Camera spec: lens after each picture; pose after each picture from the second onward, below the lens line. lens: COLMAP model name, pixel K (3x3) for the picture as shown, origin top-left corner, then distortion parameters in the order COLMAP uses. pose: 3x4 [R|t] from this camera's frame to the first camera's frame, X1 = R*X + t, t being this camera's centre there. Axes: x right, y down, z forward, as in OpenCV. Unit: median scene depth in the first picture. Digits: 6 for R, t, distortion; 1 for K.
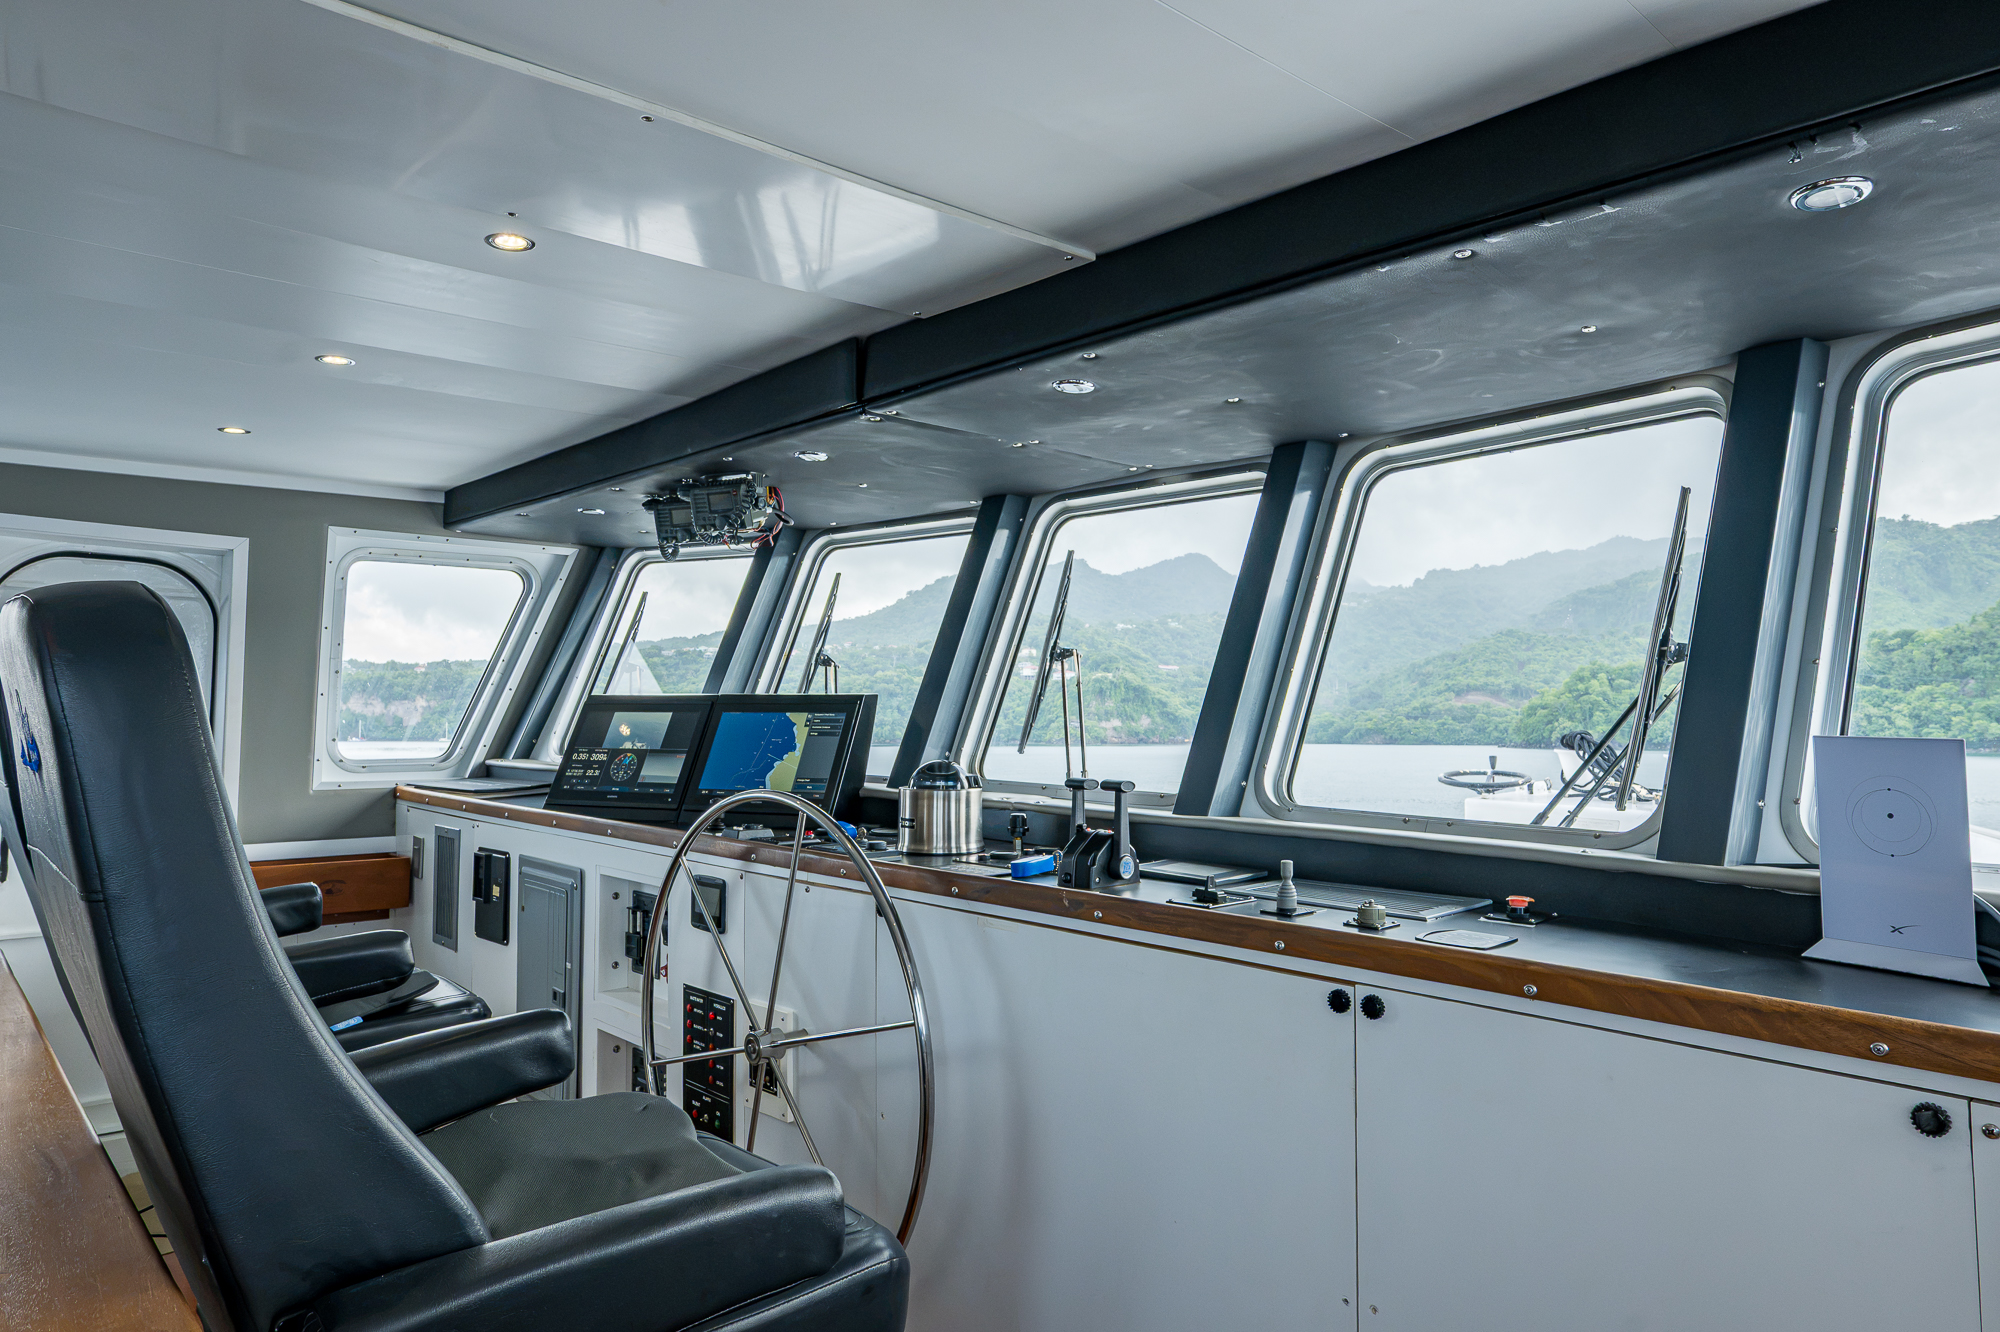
lens RADIAL K [[1213.4, 0, 1004.7], [0, 1213.4, 654.2], [0, 0, 1]] dist [0.000949, -0.002294]
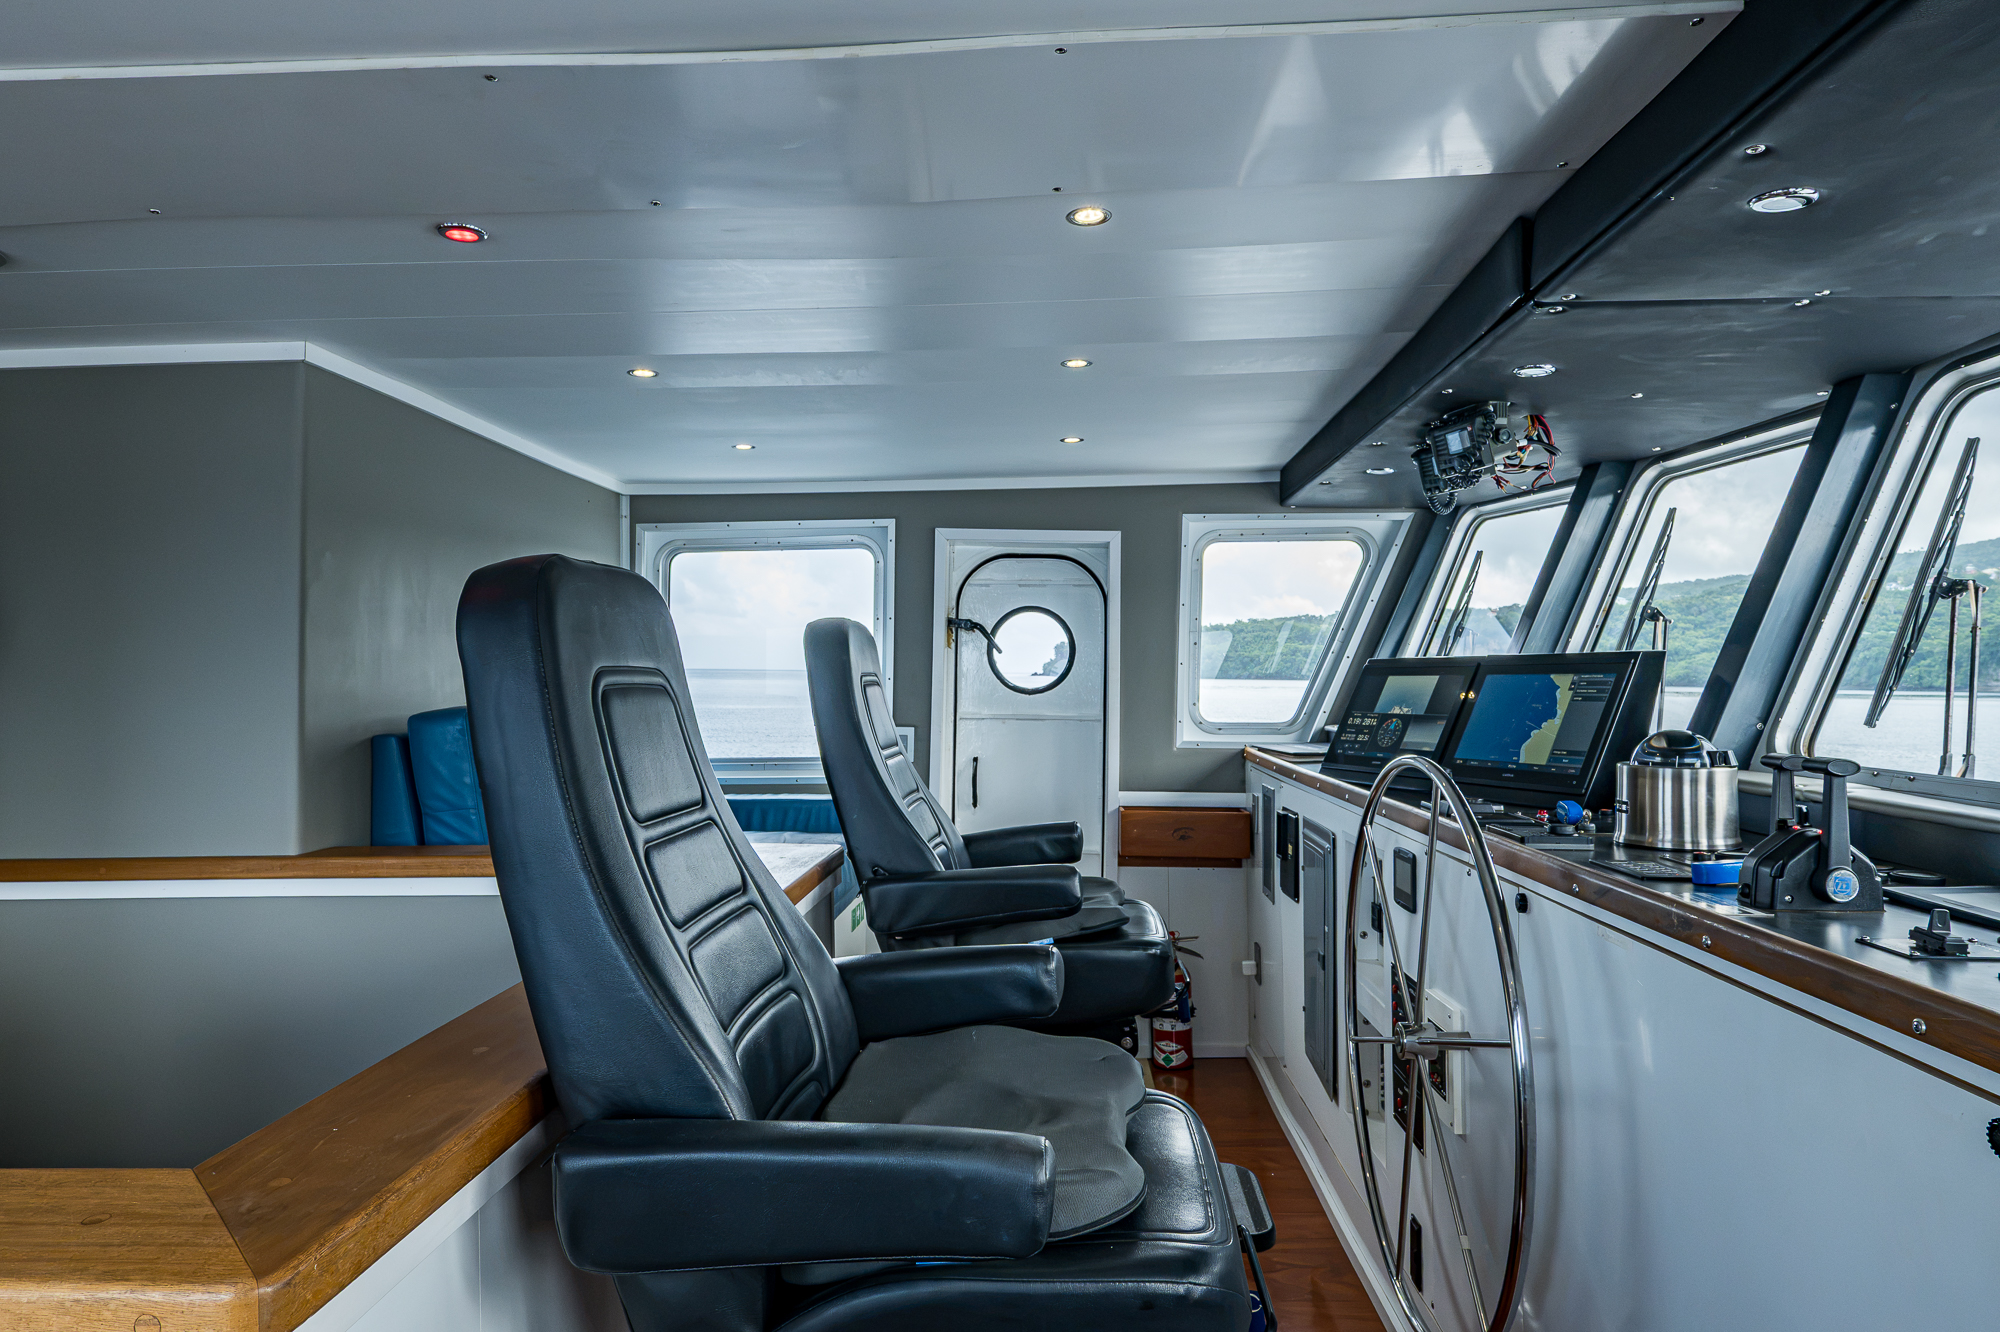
lens RADIAL K [[1210.2, 0, 1002.3], [0, 1210.2, 653.1], [0, 0, 1]] dist [0.000648, -0.000116]
pose [[0.702369, -0.018438, -0.711575, 0.160497], [0.030819, 0.999515, 0.004521, 0.017503], [0.711146, -0.025105, 0.702596, 0.119820]]
